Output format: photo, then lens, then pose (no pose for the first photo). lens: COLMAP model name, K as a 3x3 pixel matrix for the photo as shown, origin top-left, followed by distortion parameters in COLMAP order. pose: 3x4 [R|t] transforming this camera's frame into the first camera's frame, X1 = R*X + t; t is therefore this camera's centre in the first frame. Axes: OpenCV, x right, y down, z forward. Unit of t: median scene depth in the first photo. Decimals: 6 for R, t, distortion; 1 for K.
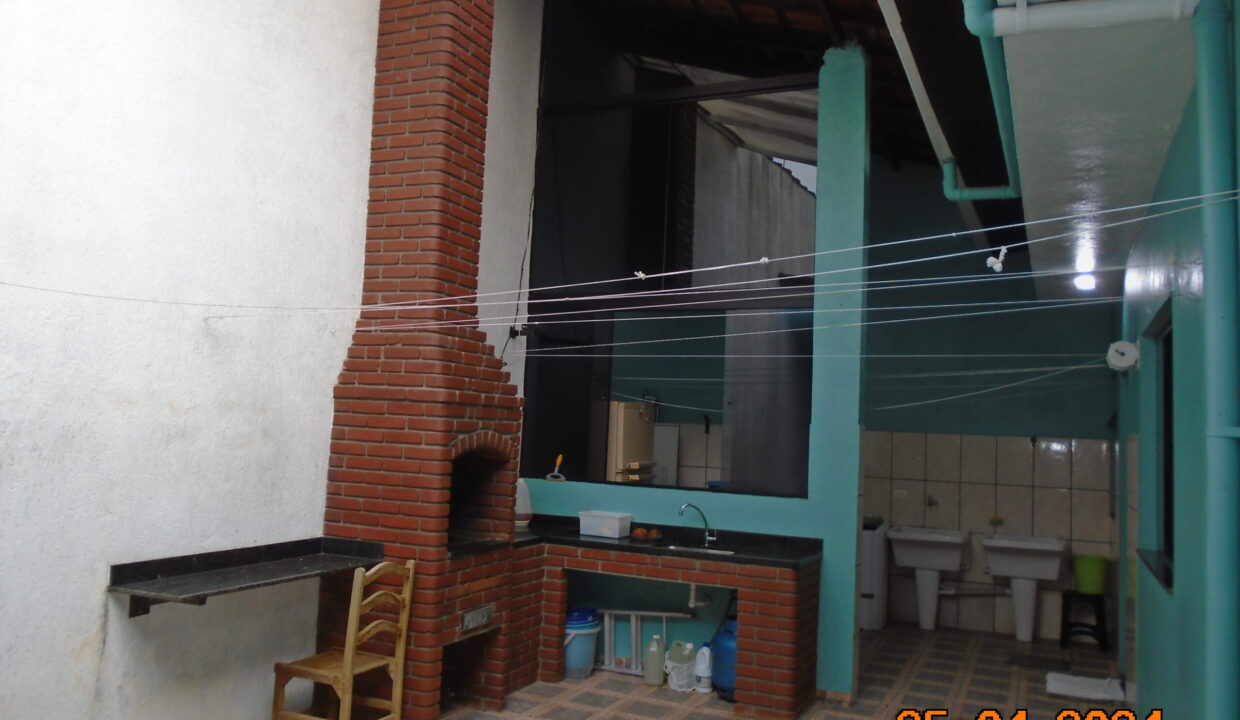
lens RADIAL K [[937.7, 0, 618.4], [0, 937.7, 345.4], [0, 0, 1]] dist [-0.017991, -0.001203]
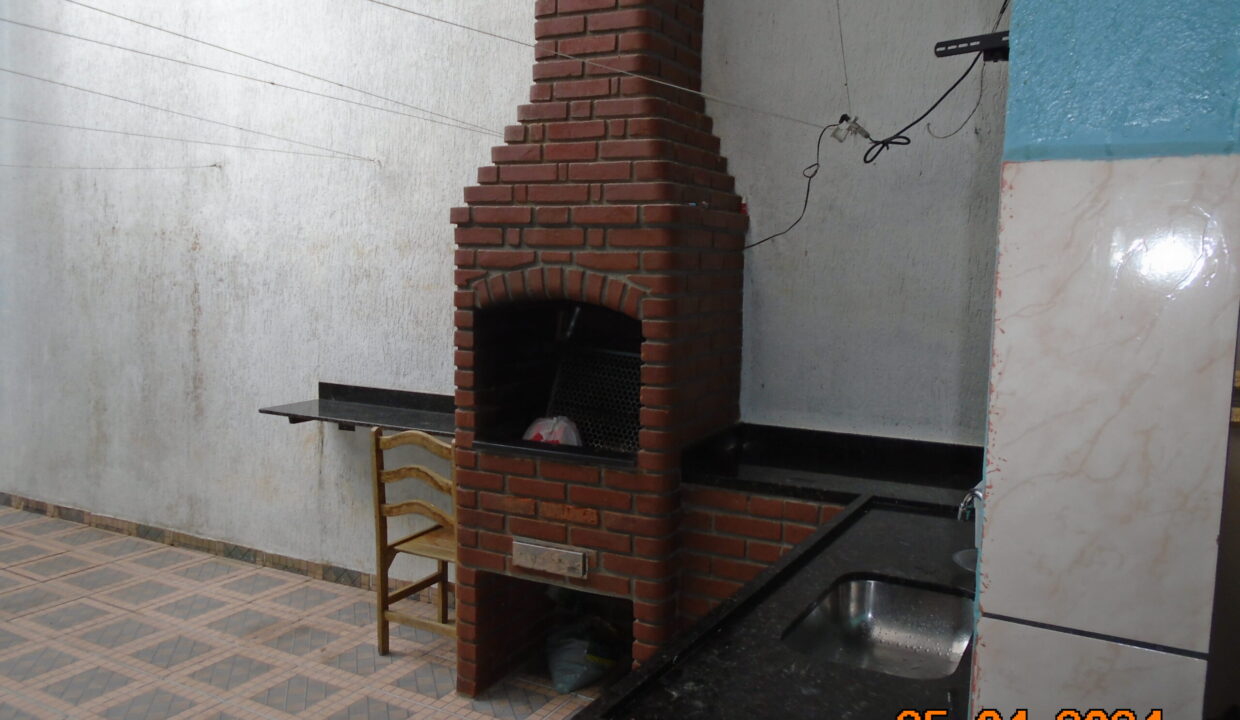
lens RADIAL K [[937.7, 0, 618.4], [0, 937.7, 345.4], [0, 0, 1]] dist [-0.017991, -0.001203]
pose [[-0.069612, 0.046720, -0.996479, 0.543512], [0.066615, 0.996891, 0.042086, 0.138792], [0.995347, -0.063451, -0.072508, 1.255032]]
